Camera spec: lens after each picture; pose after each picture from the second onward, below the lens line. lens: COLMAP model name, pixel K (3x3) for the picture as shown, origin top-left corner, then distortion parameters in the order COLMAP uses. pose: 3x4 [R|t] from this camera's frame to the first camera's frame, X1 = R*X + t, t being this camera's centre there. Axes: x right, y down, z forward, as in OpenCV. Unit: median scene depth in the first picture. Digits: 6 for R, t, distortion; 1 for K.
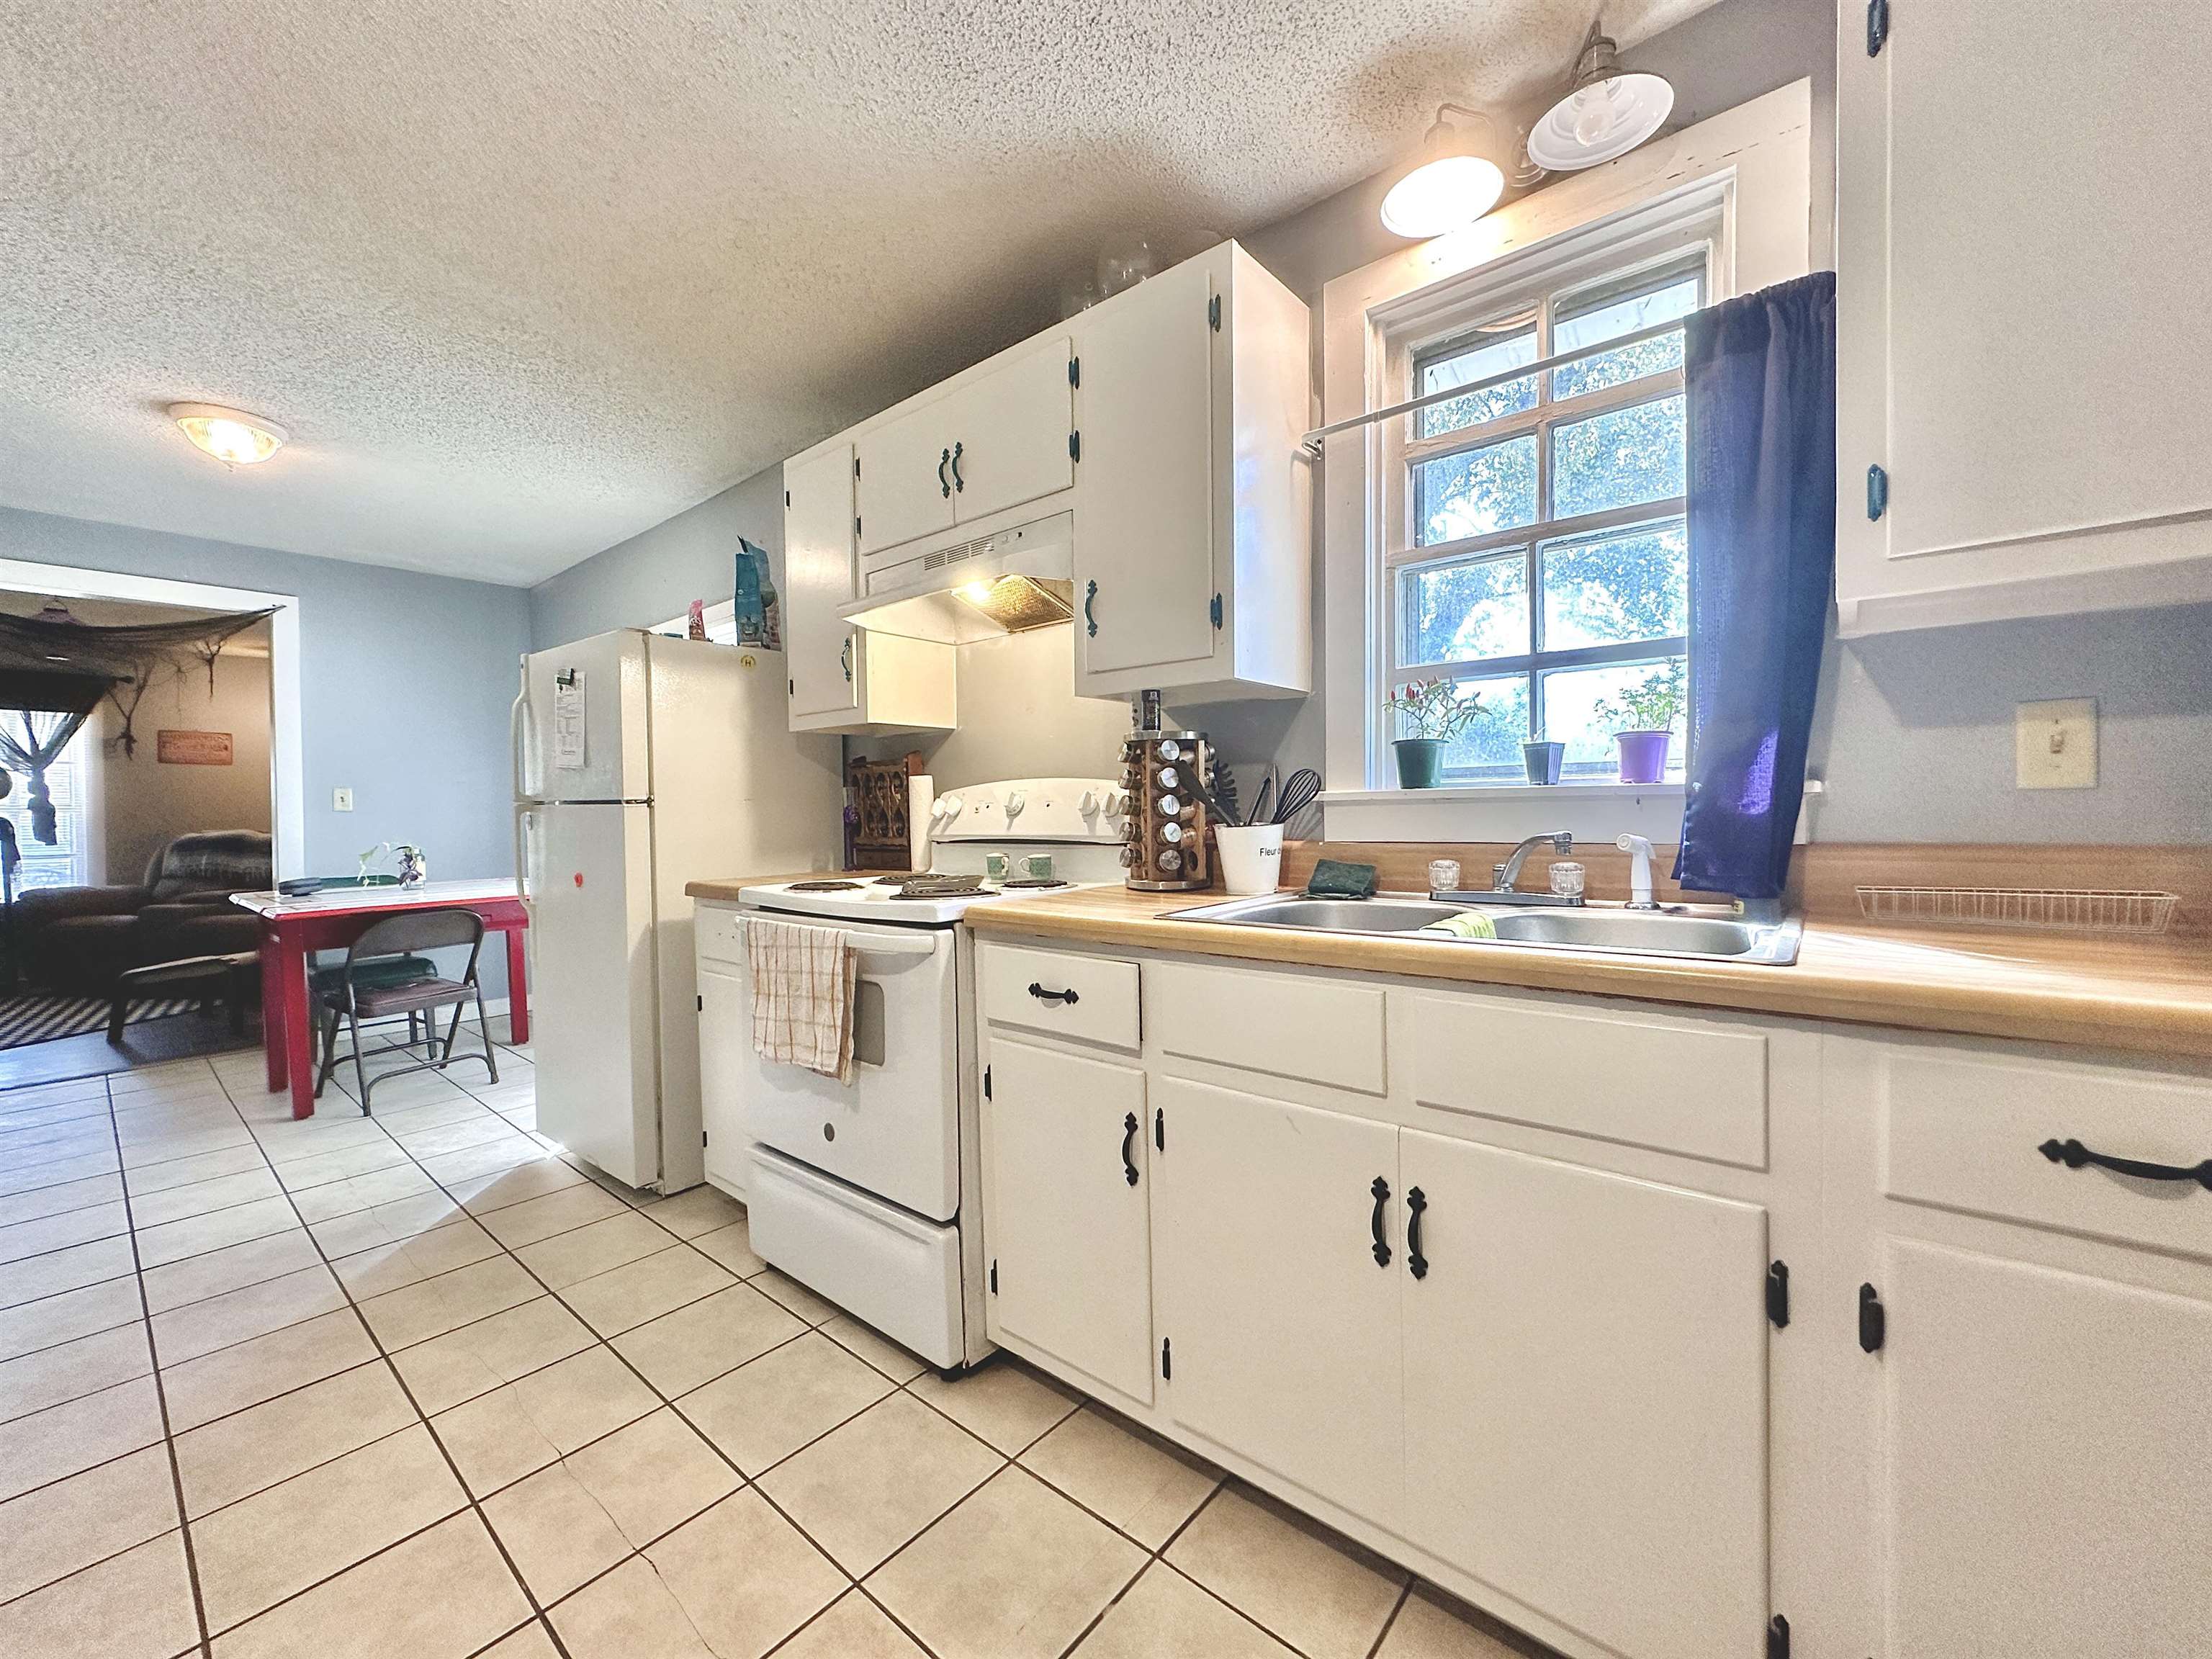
lens RADIAL K [[971.1, 0, 1103.6], [0, 971.1, 837.4], [0, 0, 1]] dist [0.001895, 0.000456]
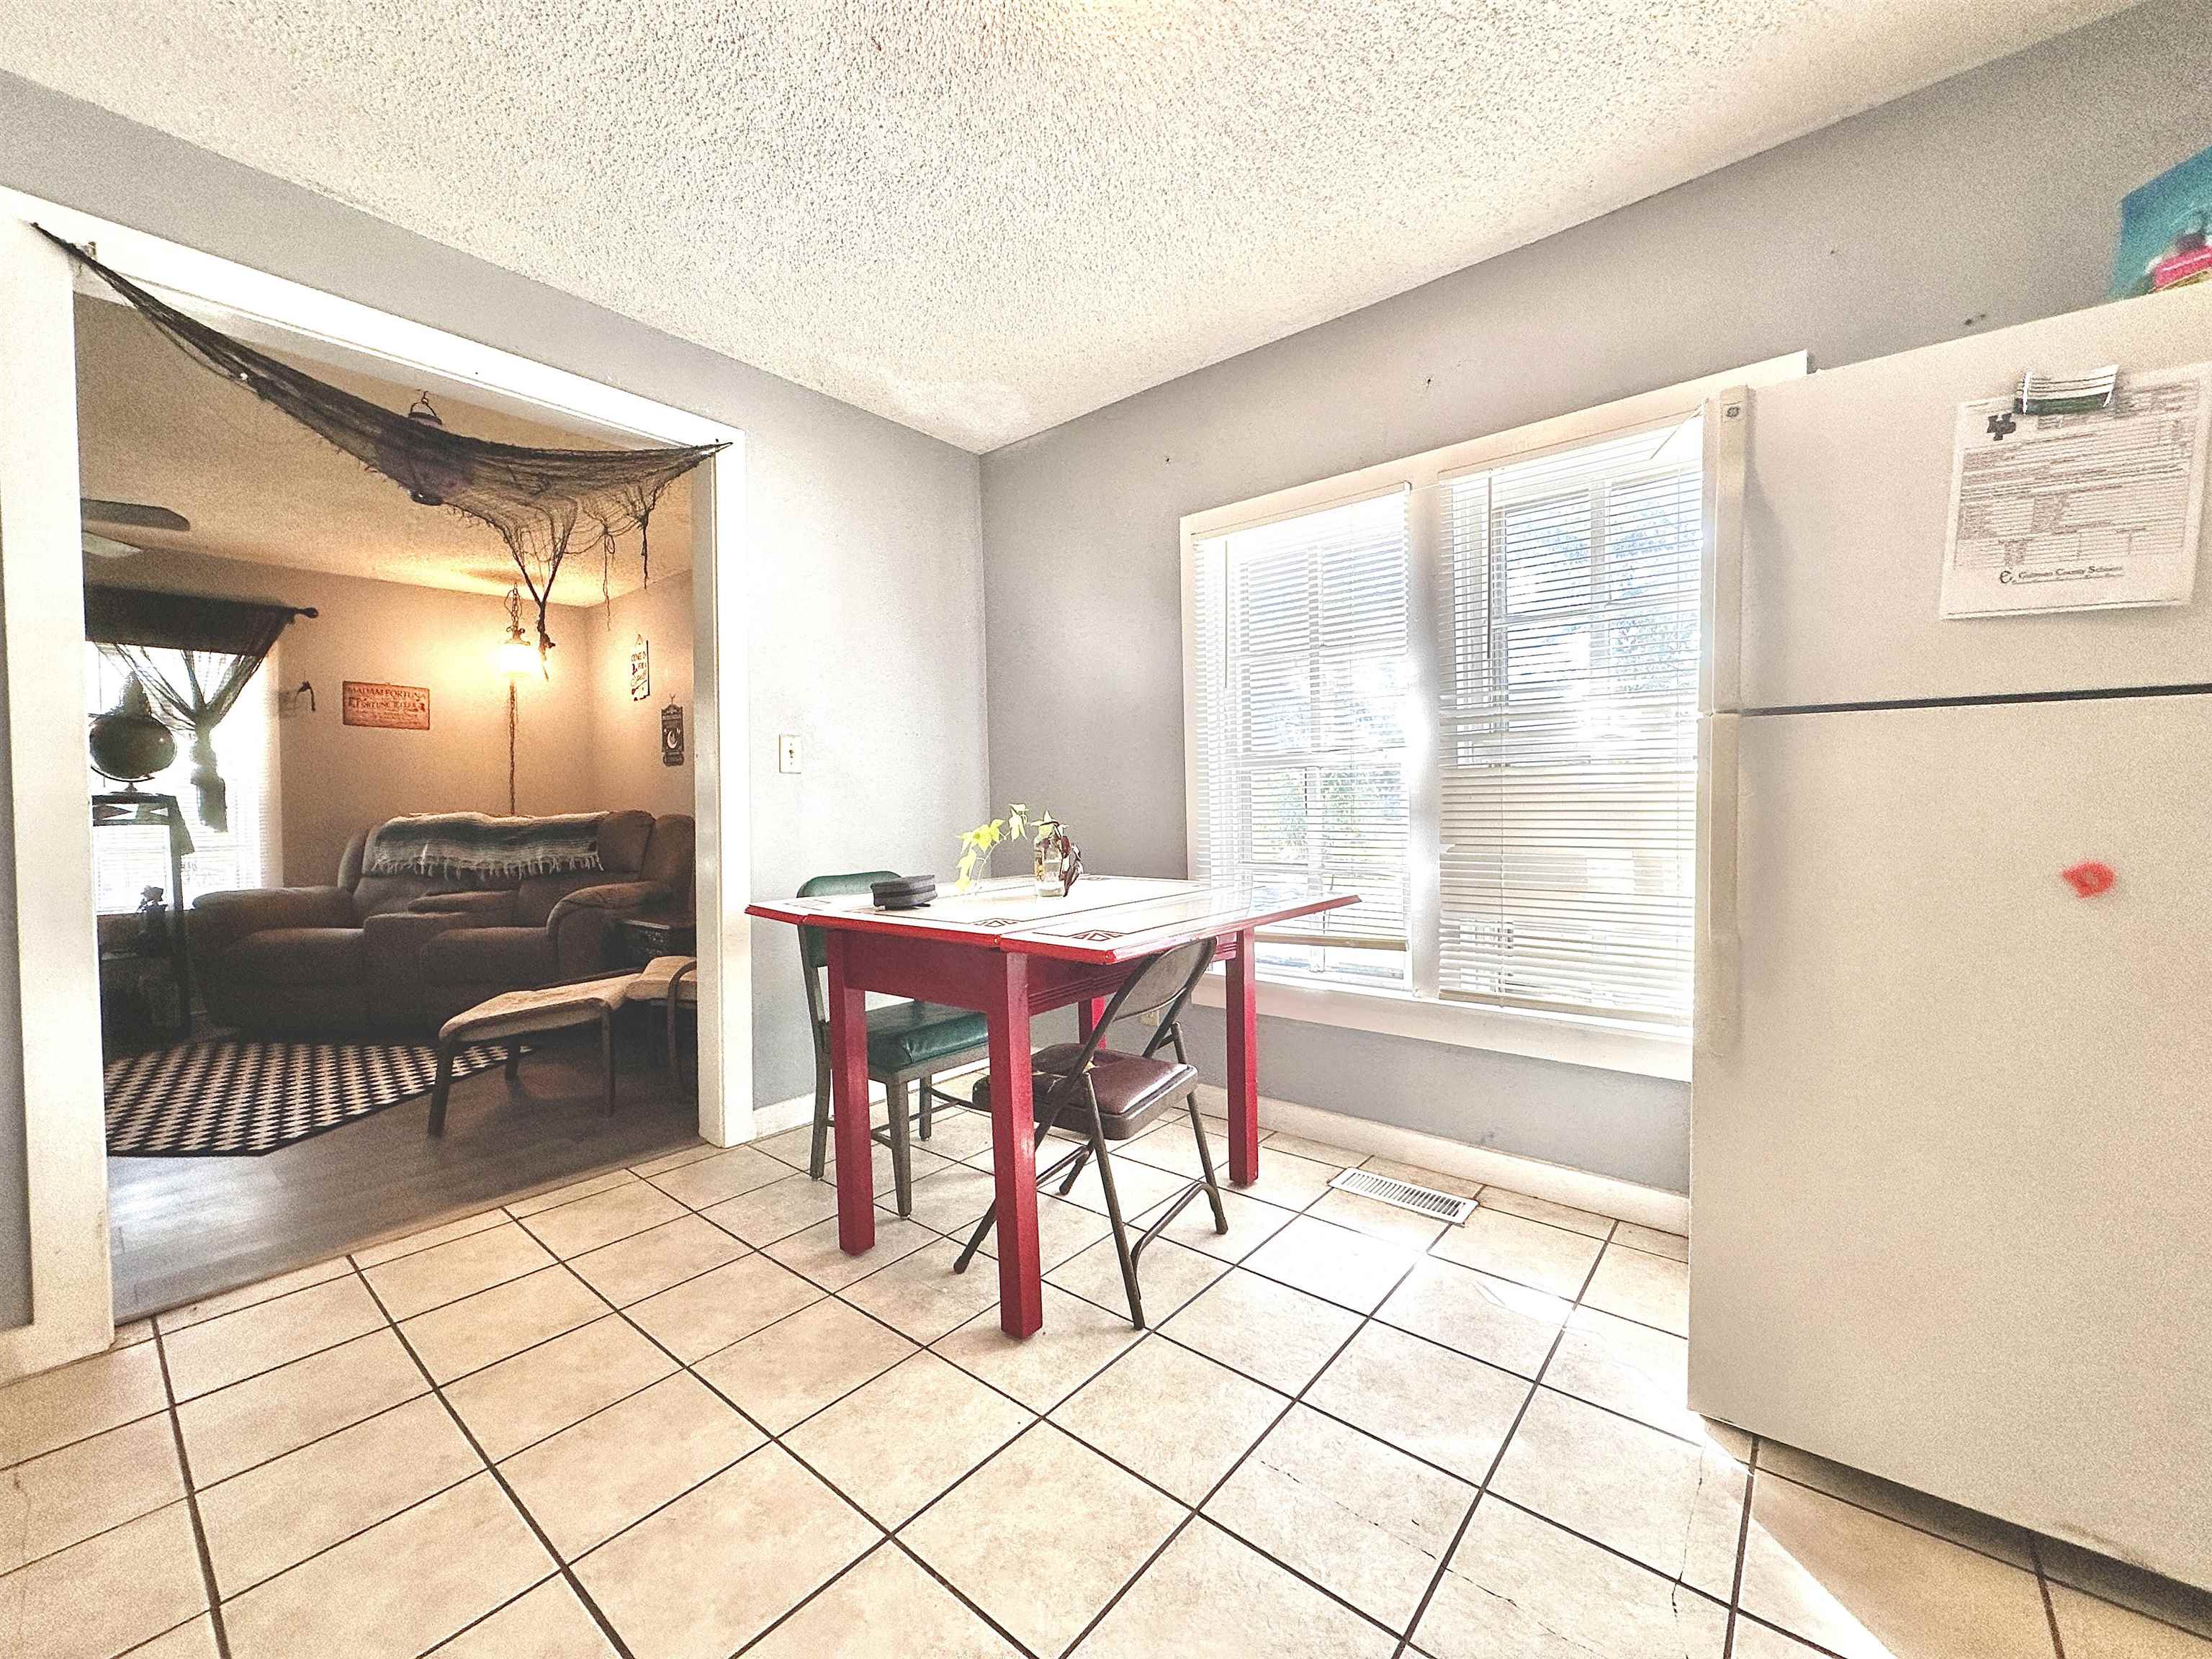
lens RADIAL K [[912.5, 0, 1106.0], [0, 912.5, 829.5], [0, 0, 1]] dist [0.000525, -0.000055]
pose [[0.999248, -0.012543, 0.036696, -0.427166], [0.011980, 0.999808, 0.015518, 0.003814], [-0.036883, -0.015067, 0.999206, 0.273016]]
